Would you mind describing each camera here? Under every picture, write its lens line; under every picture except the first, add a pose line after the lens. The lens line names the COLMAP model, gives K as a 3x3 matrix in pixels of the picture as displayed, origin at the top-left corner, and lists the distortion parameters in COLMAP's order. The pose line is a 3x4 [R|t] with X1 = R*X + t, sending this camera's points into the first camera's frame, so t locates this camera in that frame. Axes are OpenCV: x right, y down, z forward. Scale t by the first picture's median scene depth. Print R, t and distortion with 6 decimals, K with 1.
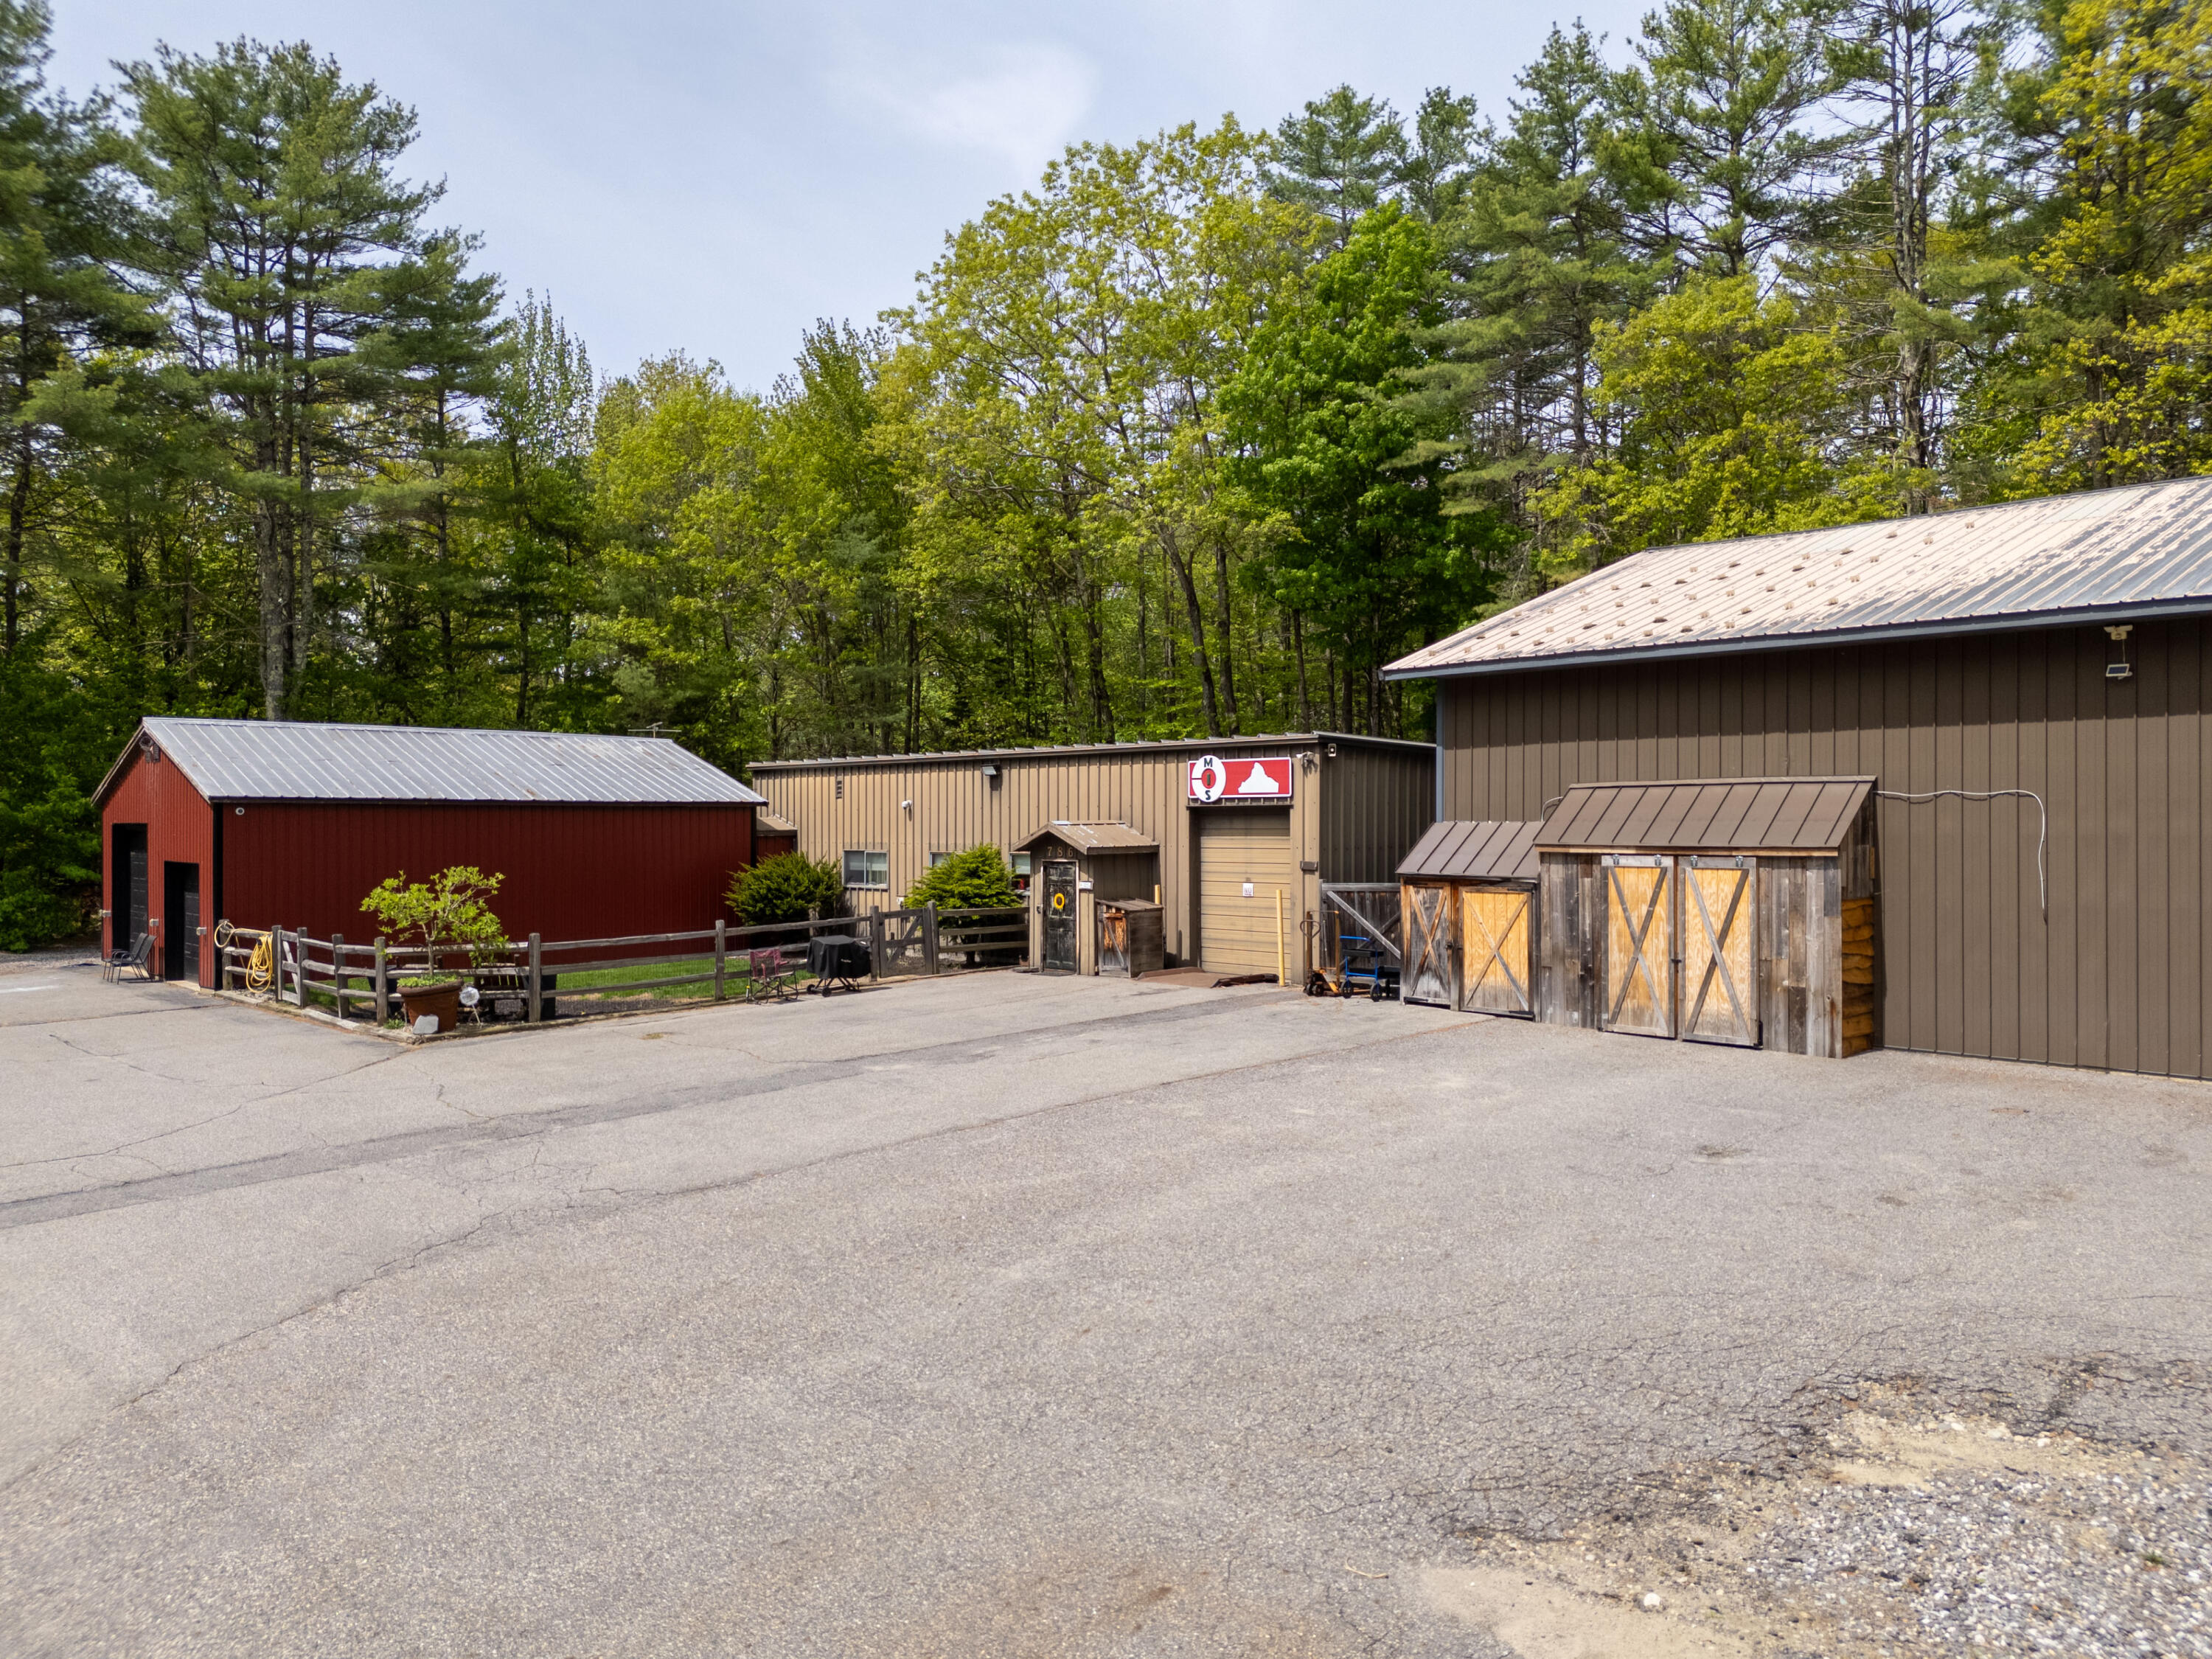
lens RADIAL K [[1598.9, 0, 1120.2], [0, 1598.9, 837.8], [0, 0, 1]] dist [0.127329, -0.224075]
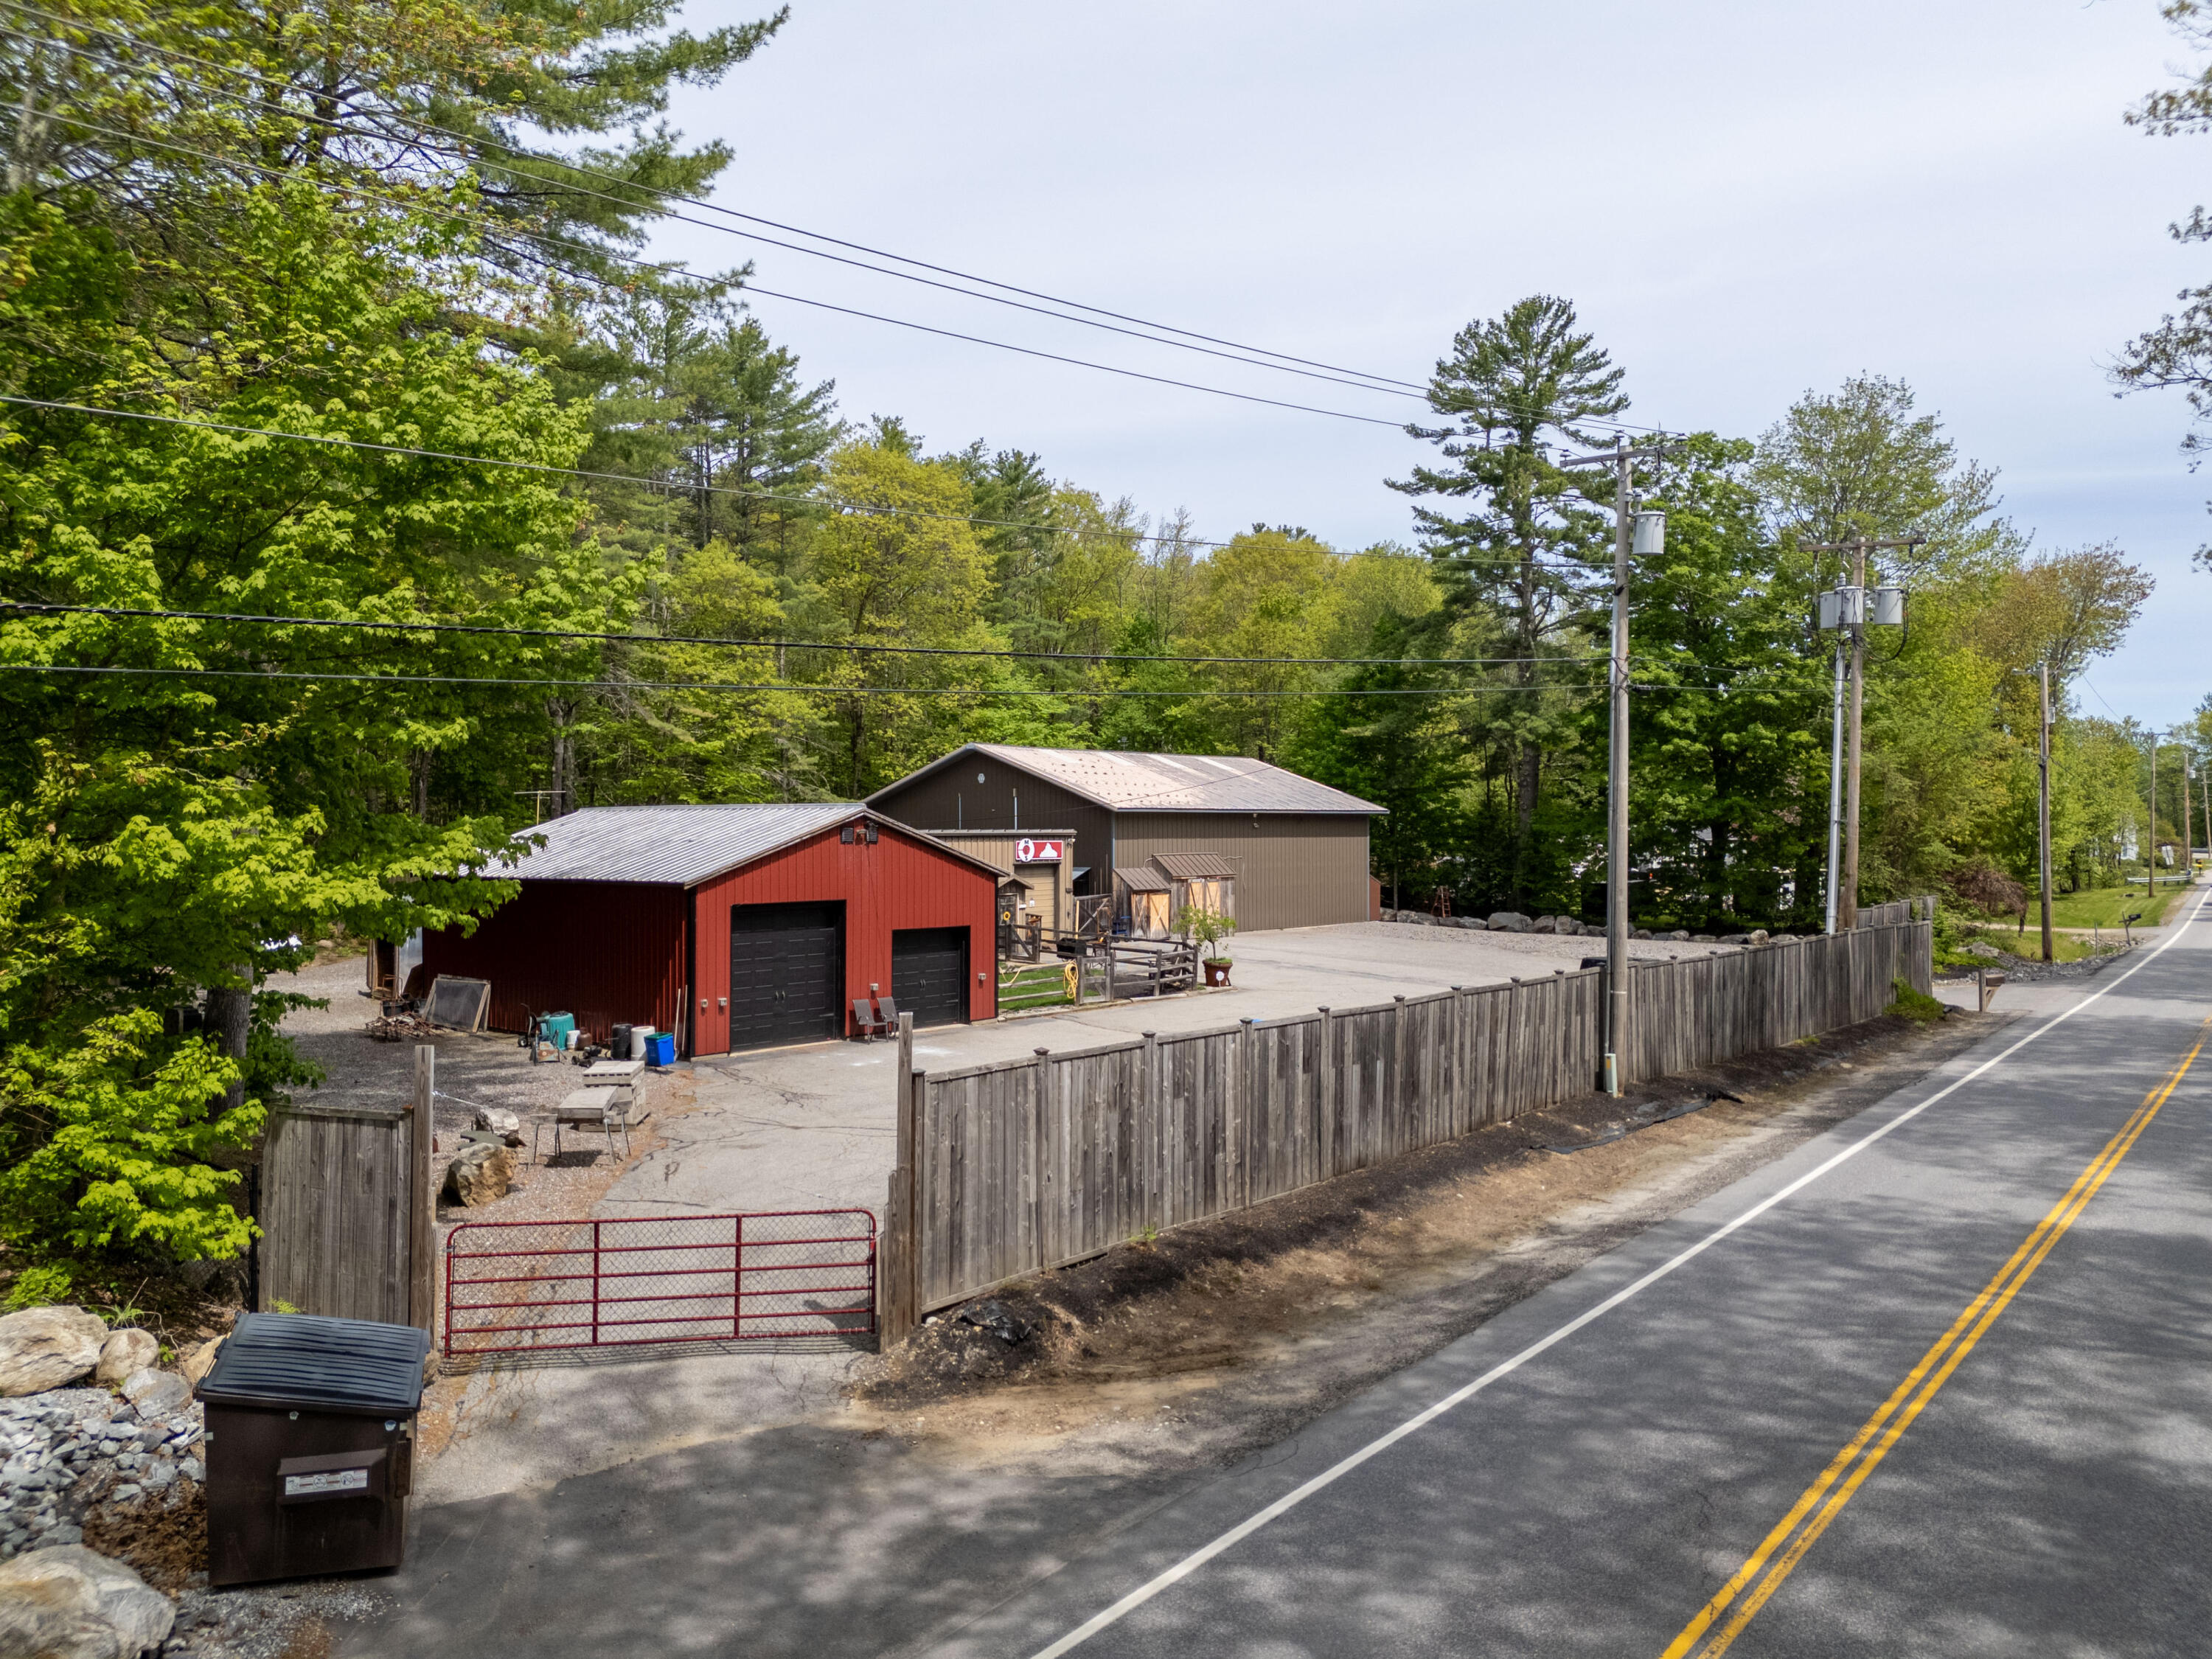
lens RADIAL K [[1598.9, 0, 1120.2], [0, 1598.9, 837.8], [0, 0, 1]] dist [0.127329, -0.224075]
pose [[-0.106404, -0.006049, 0.994305, -2.019848], [0.009471, 0.999930, 0.007097, -0.067500], [-0.994278, 0.010172, -0.106340, 1.126803]]
